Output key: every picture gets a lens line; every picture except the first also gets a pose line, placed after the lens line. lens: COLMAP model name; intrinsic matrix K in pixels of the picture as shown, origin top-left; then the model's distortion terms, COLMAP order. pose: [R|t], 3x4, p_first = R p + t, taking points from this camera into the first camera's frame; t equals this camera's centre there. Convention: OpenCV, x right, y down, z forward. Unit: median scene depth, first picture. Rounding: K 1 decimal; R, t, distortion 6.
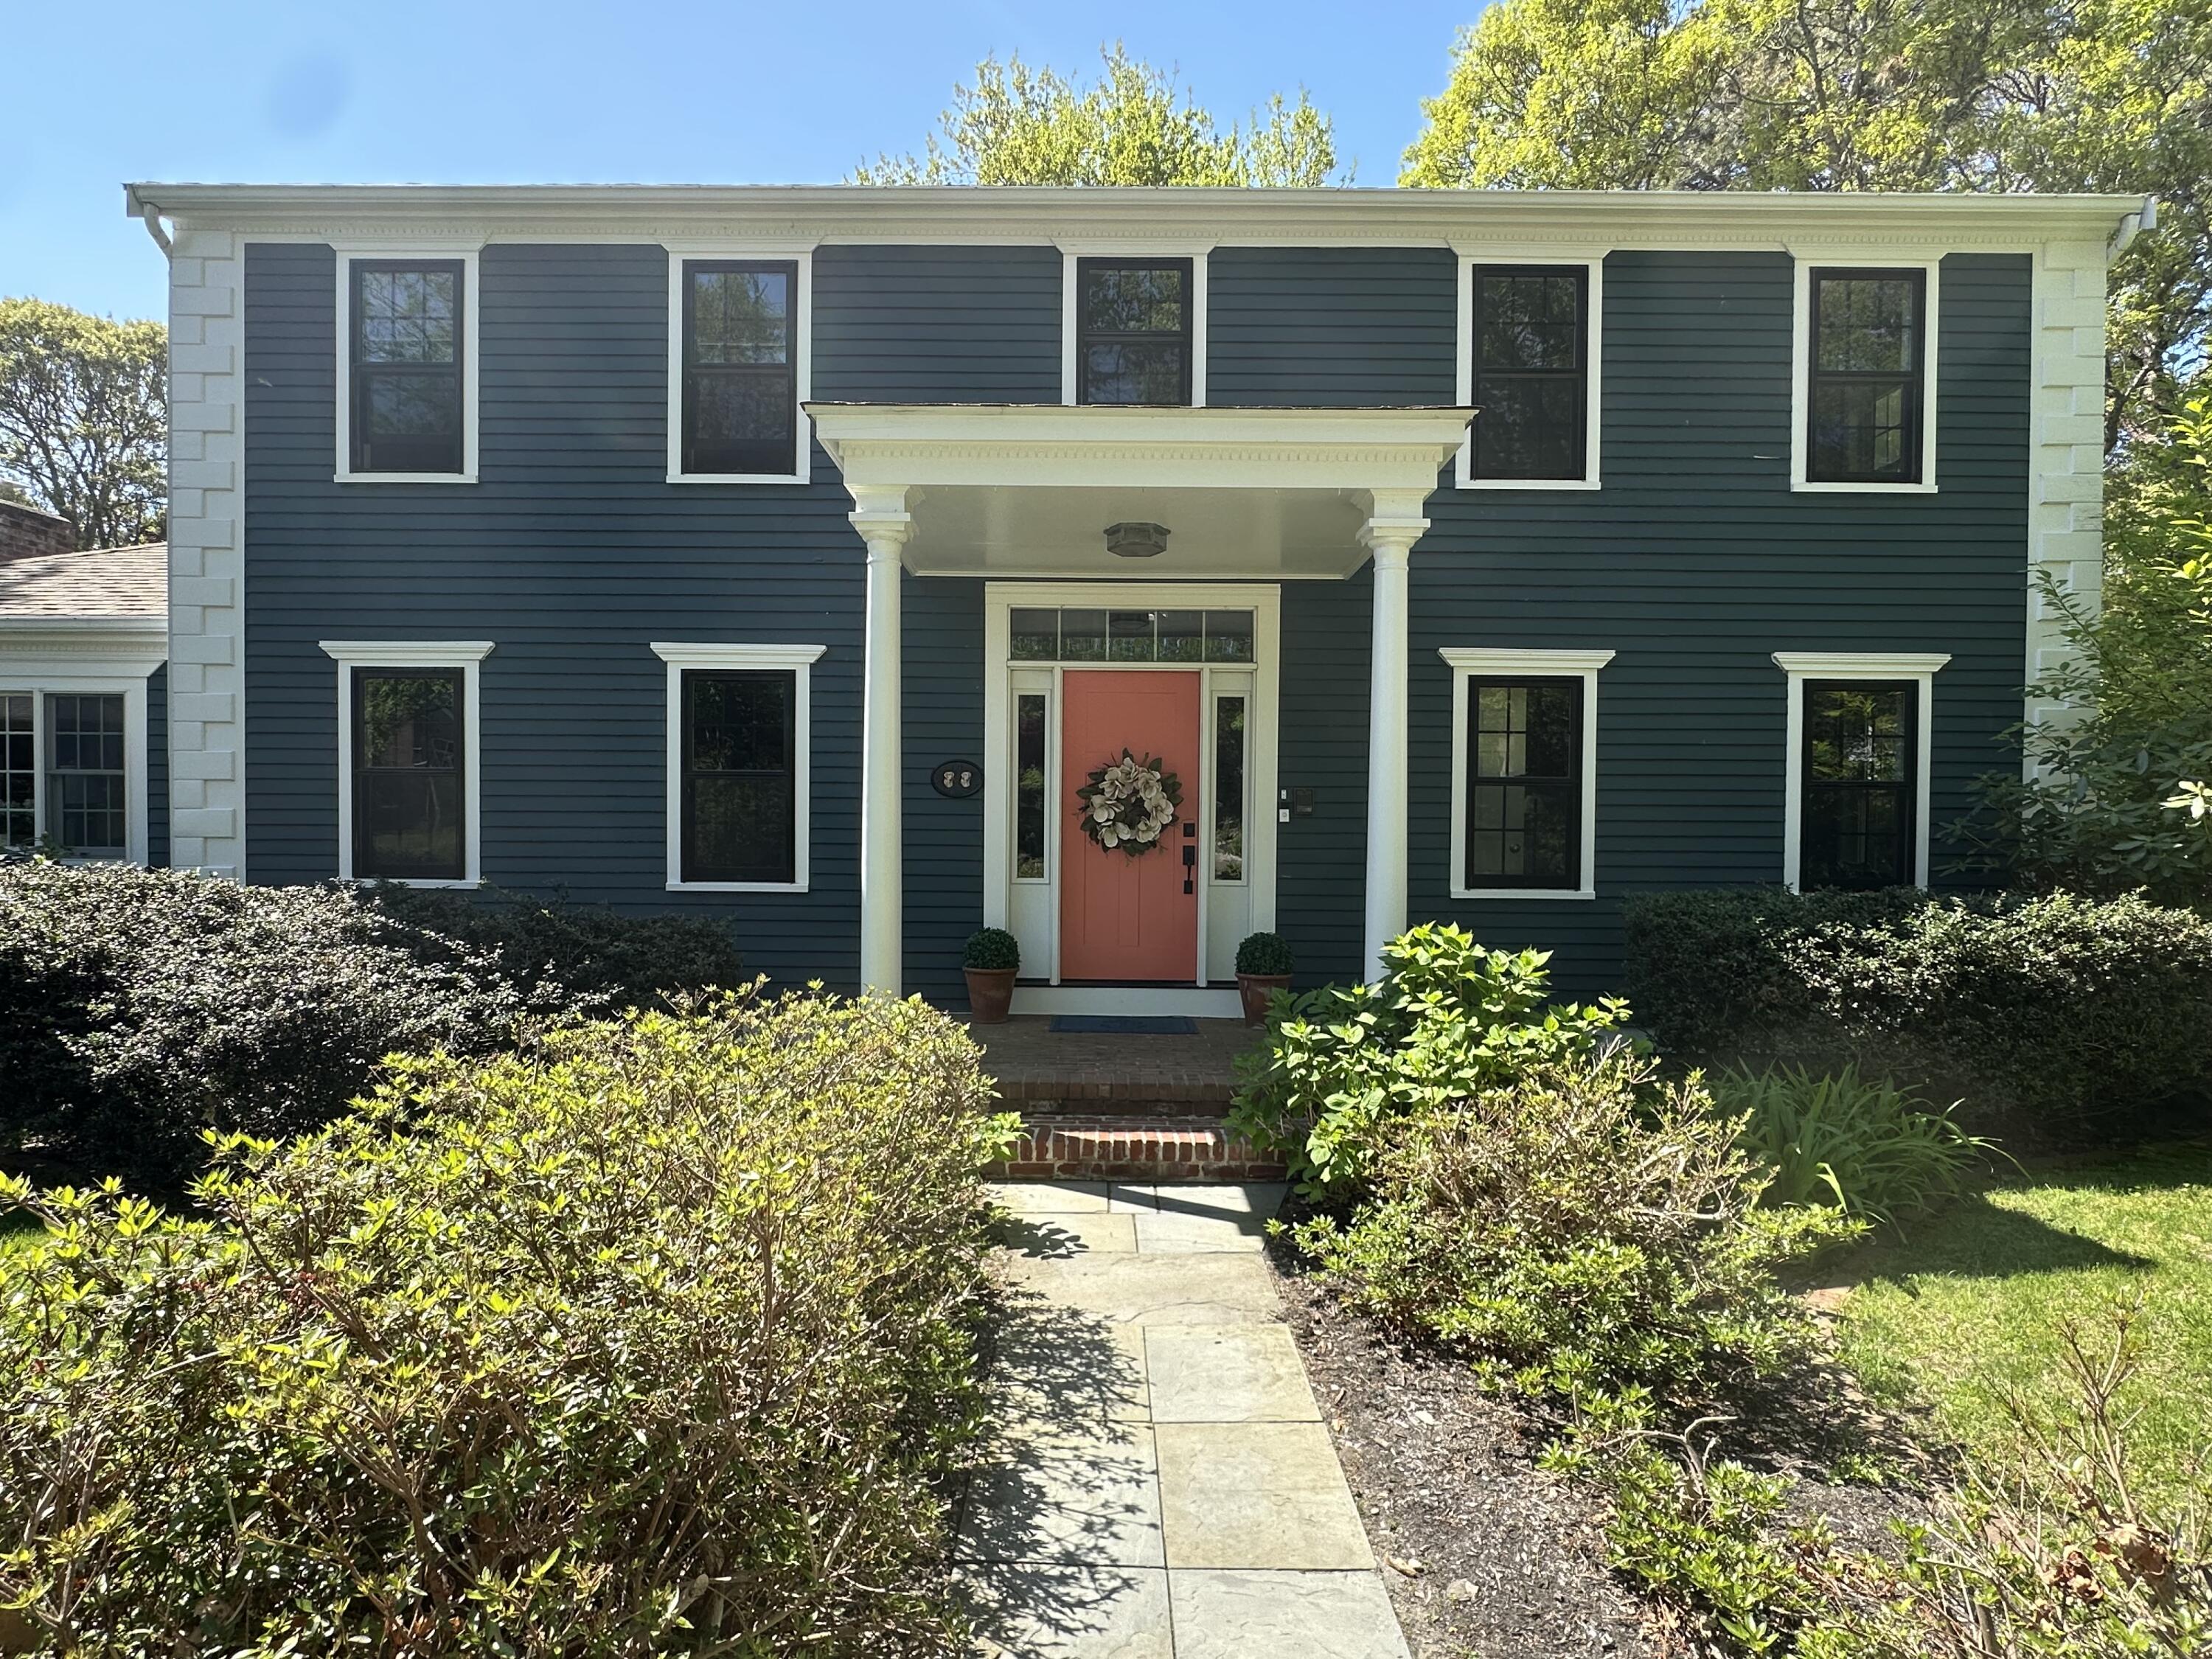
lens RADIAL K [[1171.9, 0, 1100.6], [0, 1171.9, 843.2], [0, 0, 1]] dist [-0.010535, 0.004098]
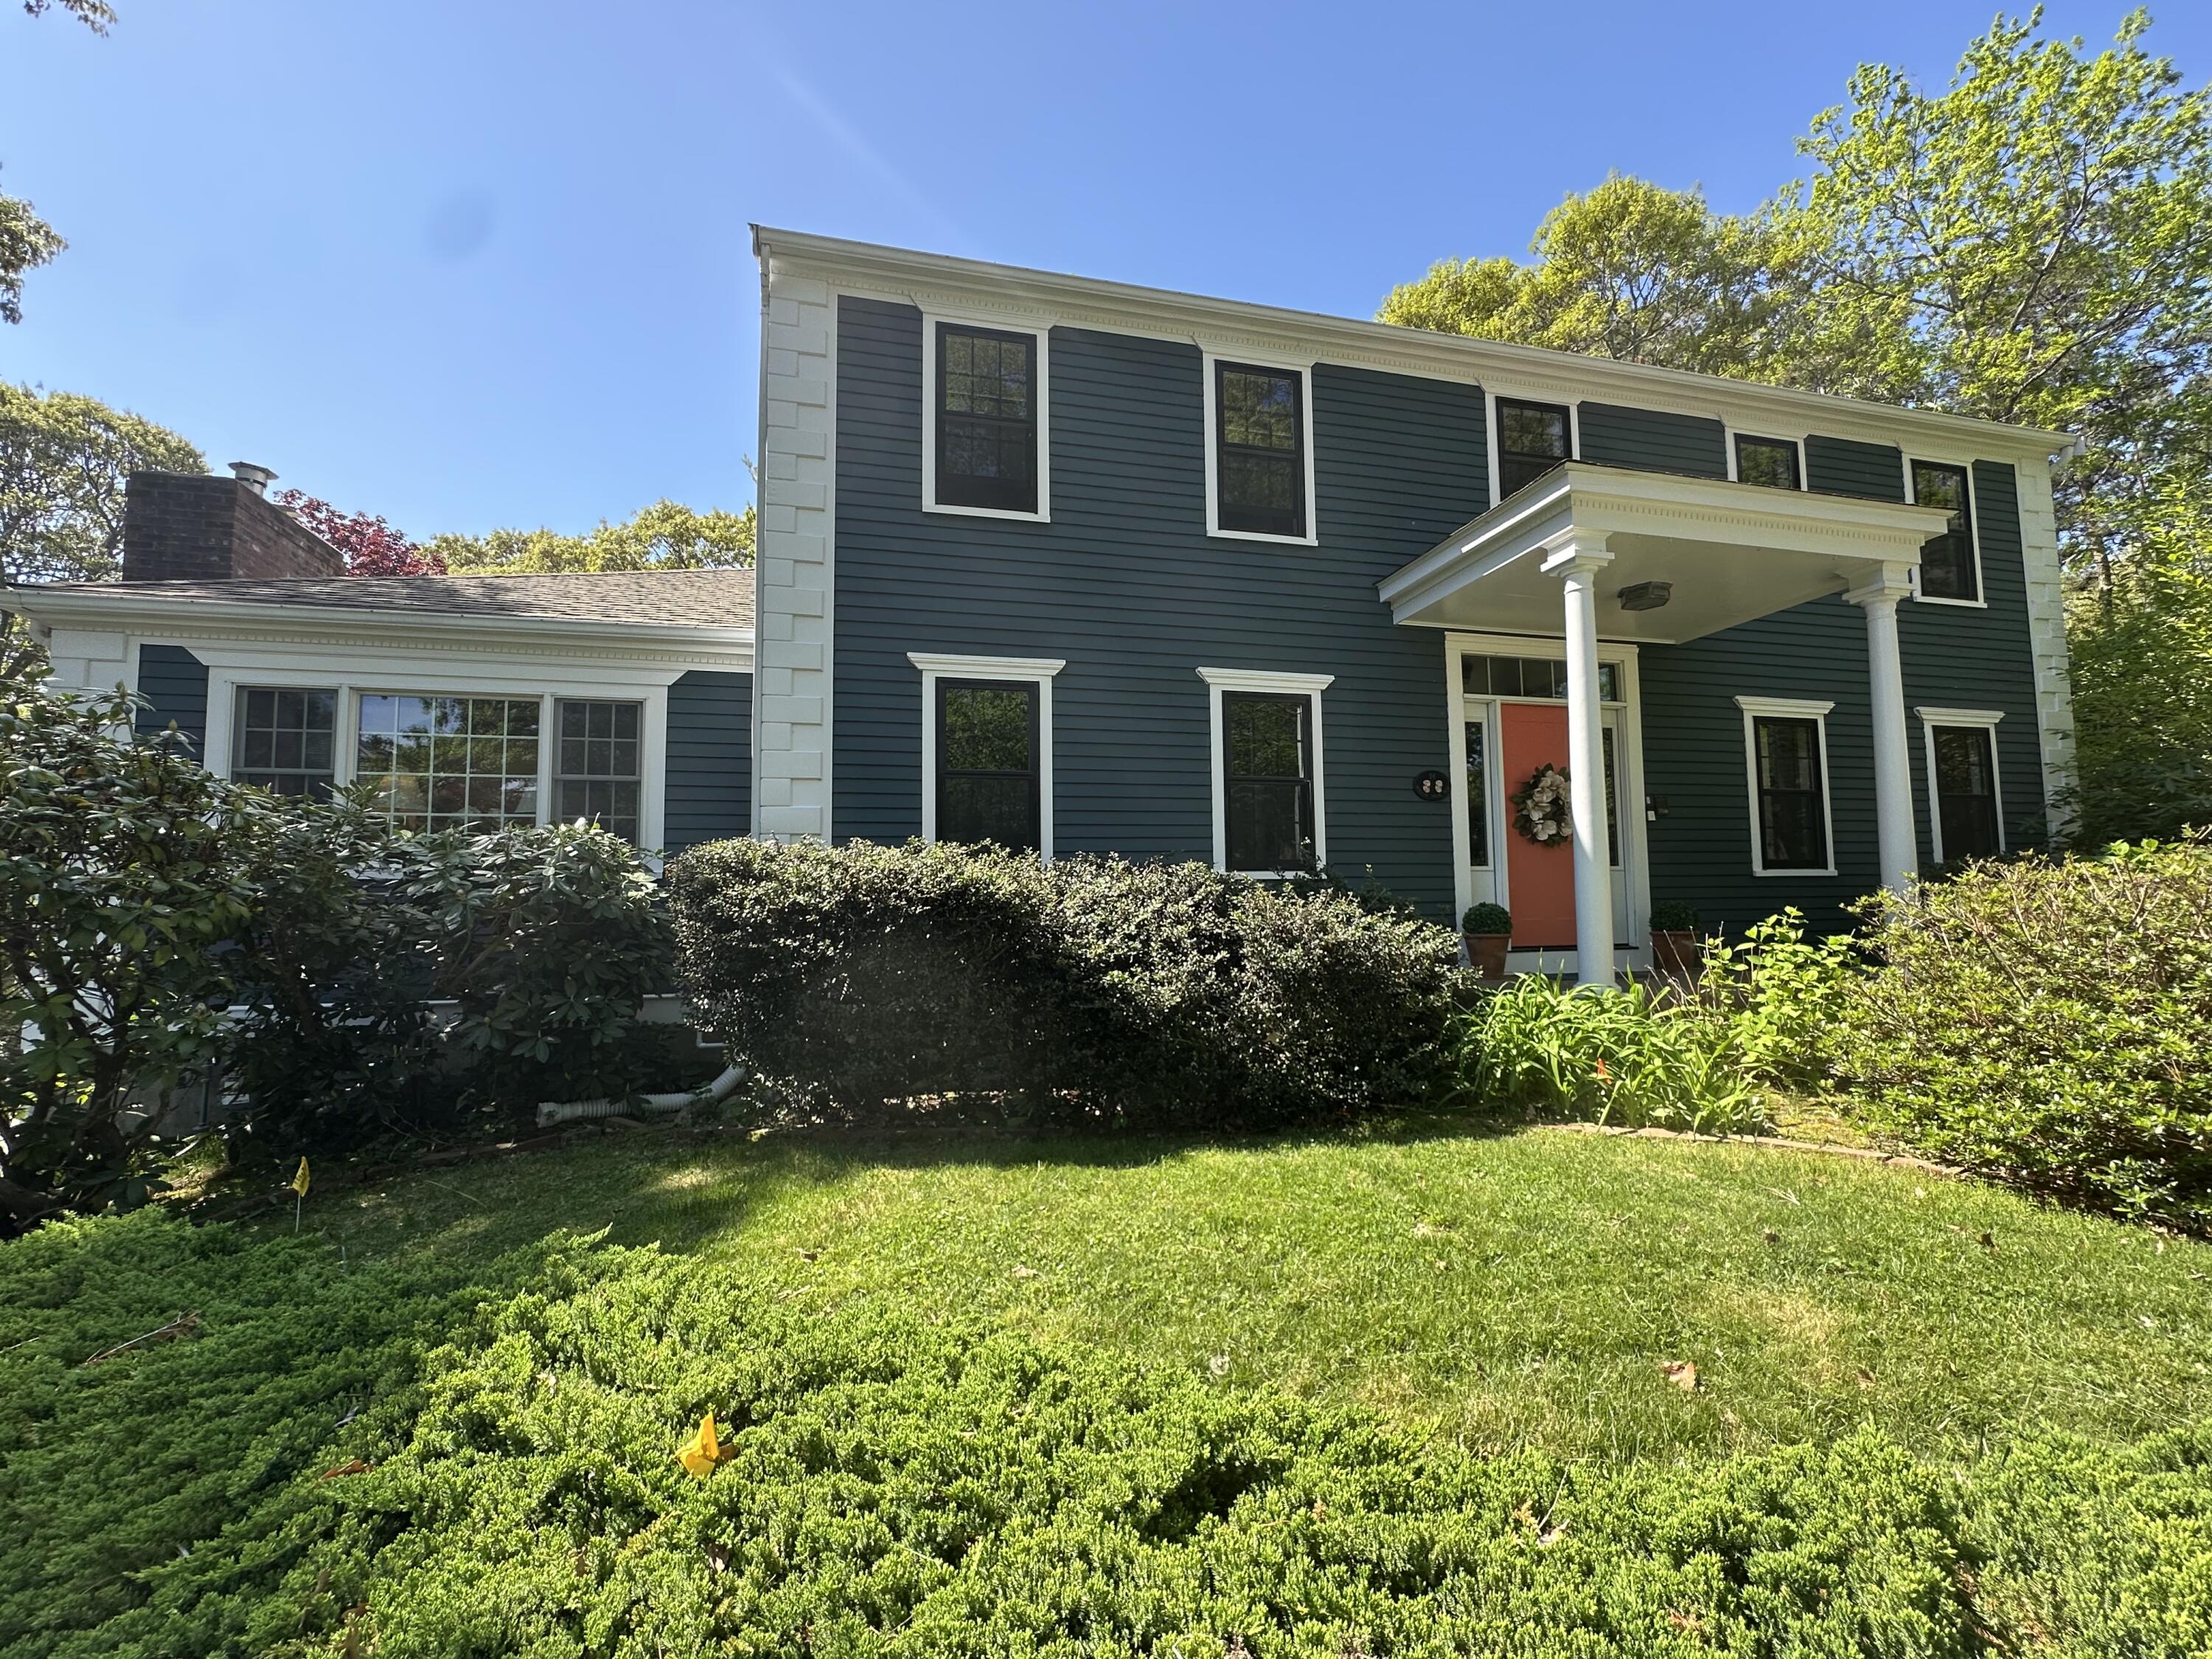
lens RADIAL K [[957.6, 0, 1087.8], [0, 957.6, 836.6], [0, 0, 1]] dist [-0.009468, 0.000100]
pose [[0.967698, -0.001822, 0.252105, -0.734057], [0.025686, 0.995483, -0.091404, 0.082112], [-0.250799, 0.094927, 0.963374, 0.121792]]
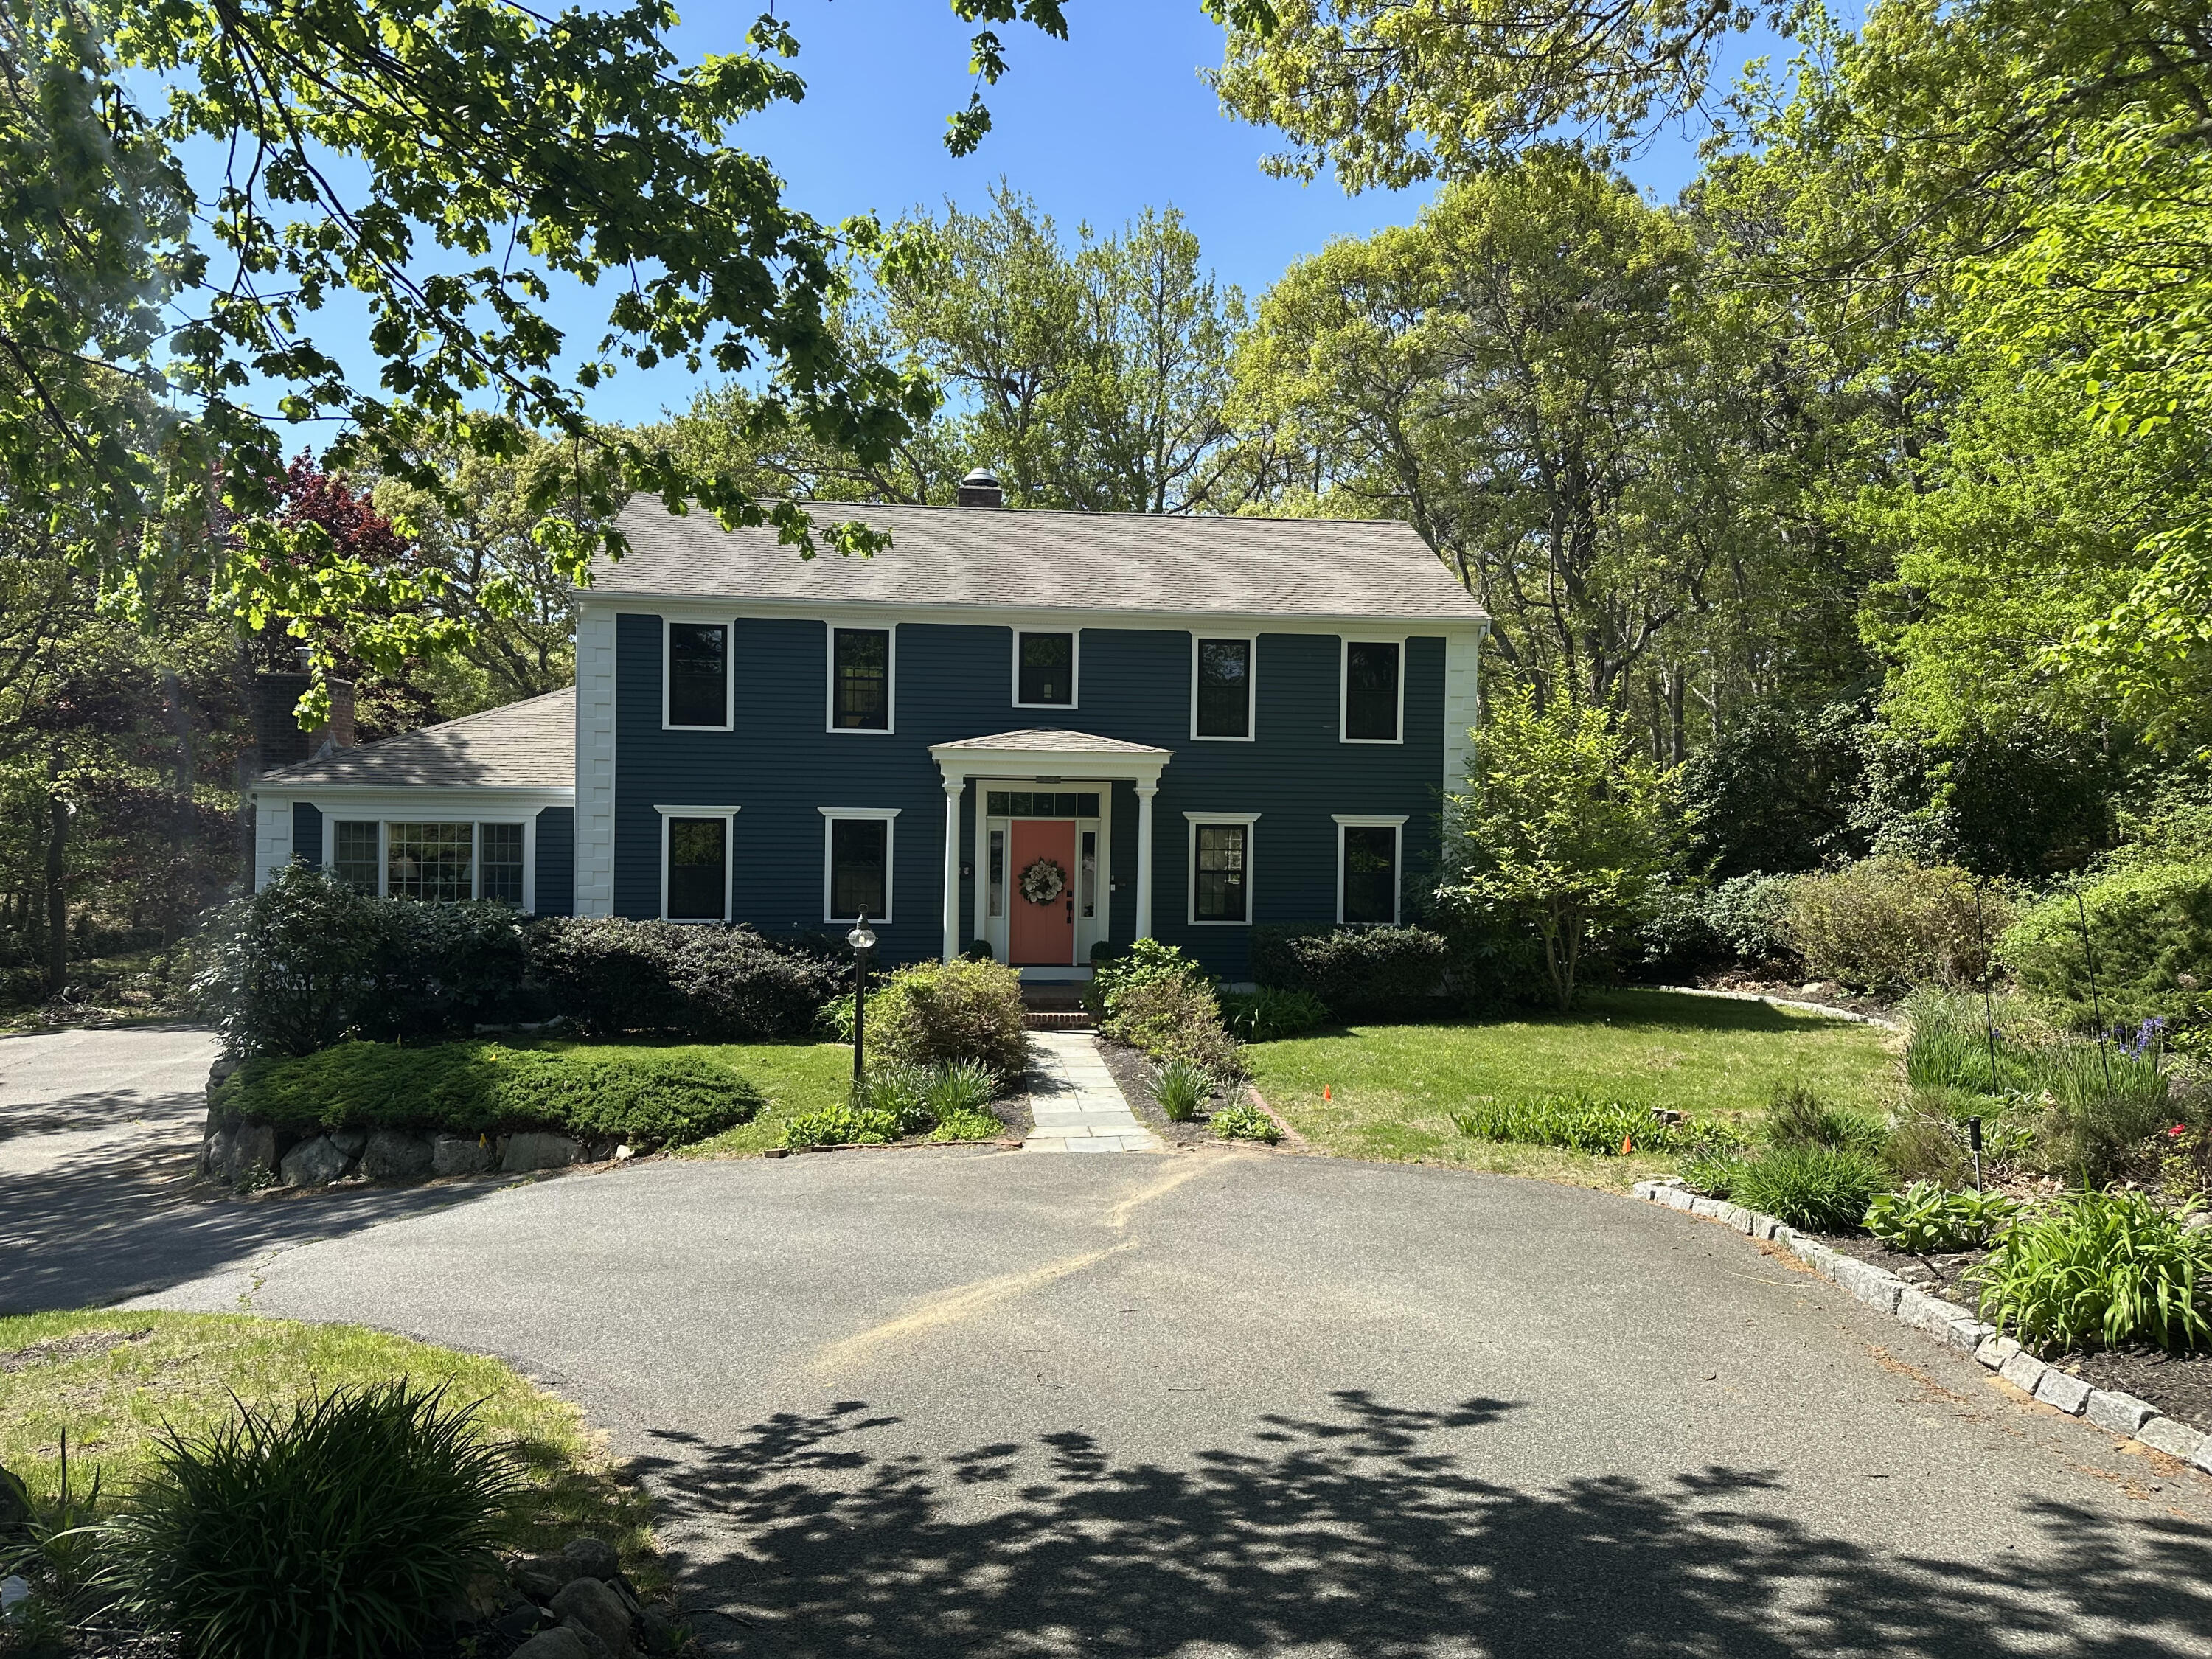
lens RADIAL K [[1586.0, 0, 1140.7], [0, 1586.0, 821.8], [0, 0, 1]] dist [0.084550, -0.035098]
pose [[0.992745, 0.004372, 0.120162, -0.148436], [-0.004299, 0.999990, -0.000869, -0.144784], [-0.120164, 0.000346, 0.992754, -1.952425]]
